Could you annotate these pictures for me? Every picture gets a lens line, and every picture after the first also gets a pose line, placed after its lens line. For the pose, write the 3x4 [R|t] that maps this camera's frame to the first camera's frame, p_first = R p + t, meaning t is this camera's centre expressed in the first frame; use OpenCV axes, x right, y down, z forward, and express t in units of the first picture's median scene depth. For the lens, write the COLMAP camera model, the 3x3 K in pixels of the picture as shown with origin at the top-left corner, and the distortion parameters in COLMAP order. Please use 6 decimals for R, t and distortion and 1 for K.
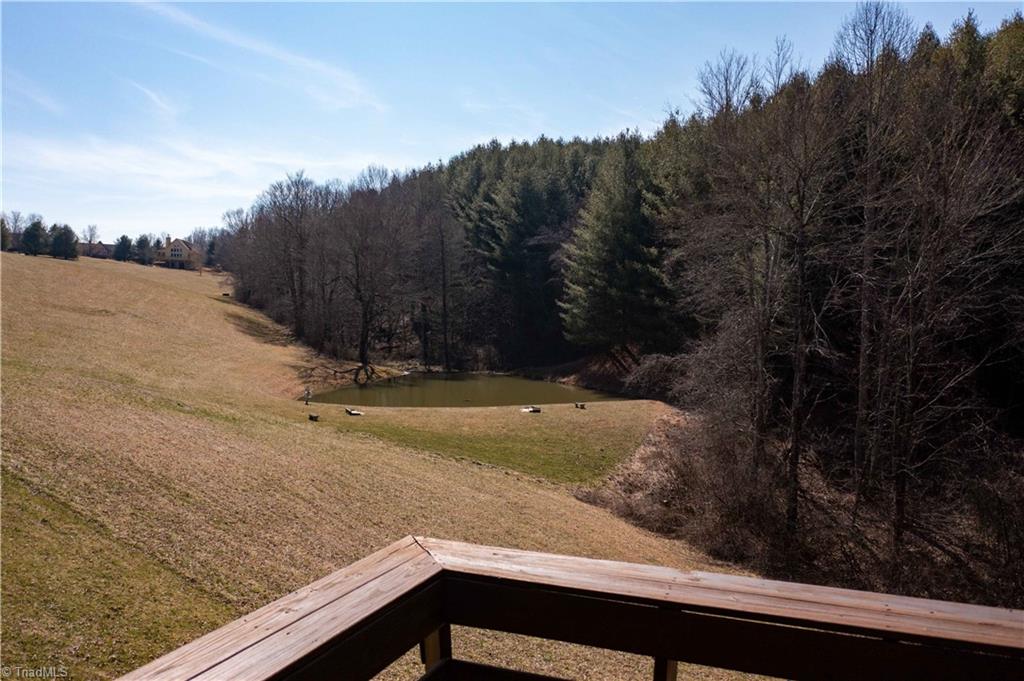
lens RADIAL K [[780.3, 0, 512.0], [0, 780.3, 340.5], [0, 0, 1]] dist [-0.087548, 0.000300]
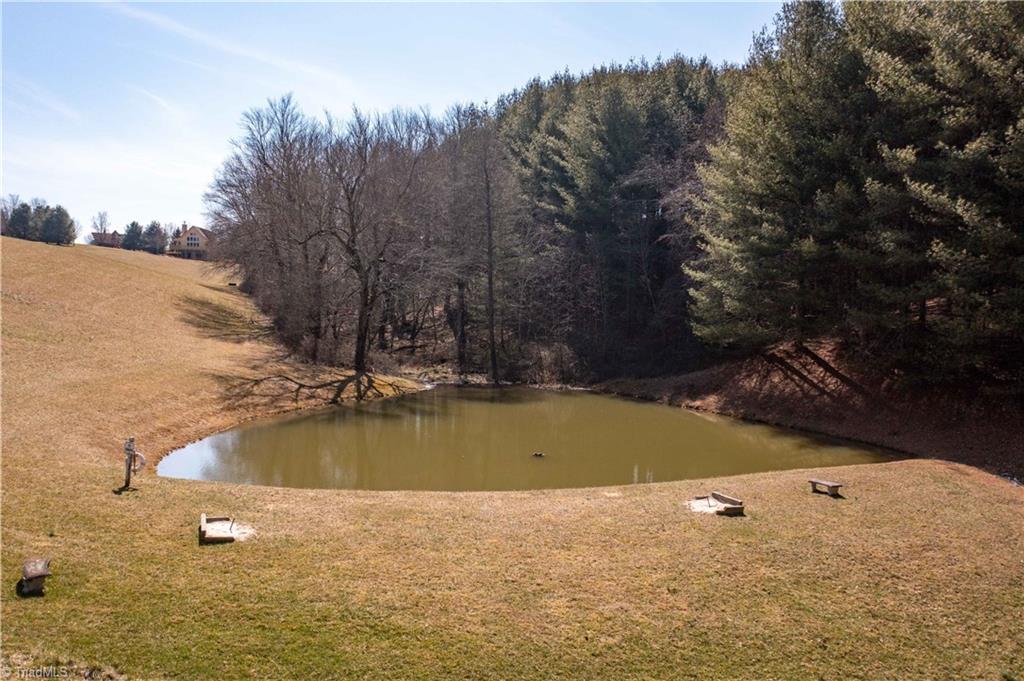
lens RADIAL K [[780.3, 0, 512.0], [0, 780.3, 340.5], [0, 0, 1]] dist [-0.087548, 0.000300]
pose [[0.998293, 0.006532, -0.058043, -0.029576], [-0.006747, 0.999971, -0.003497, 0.005728], [0.058018, 0.003882, 0.998308, 0.342288]]
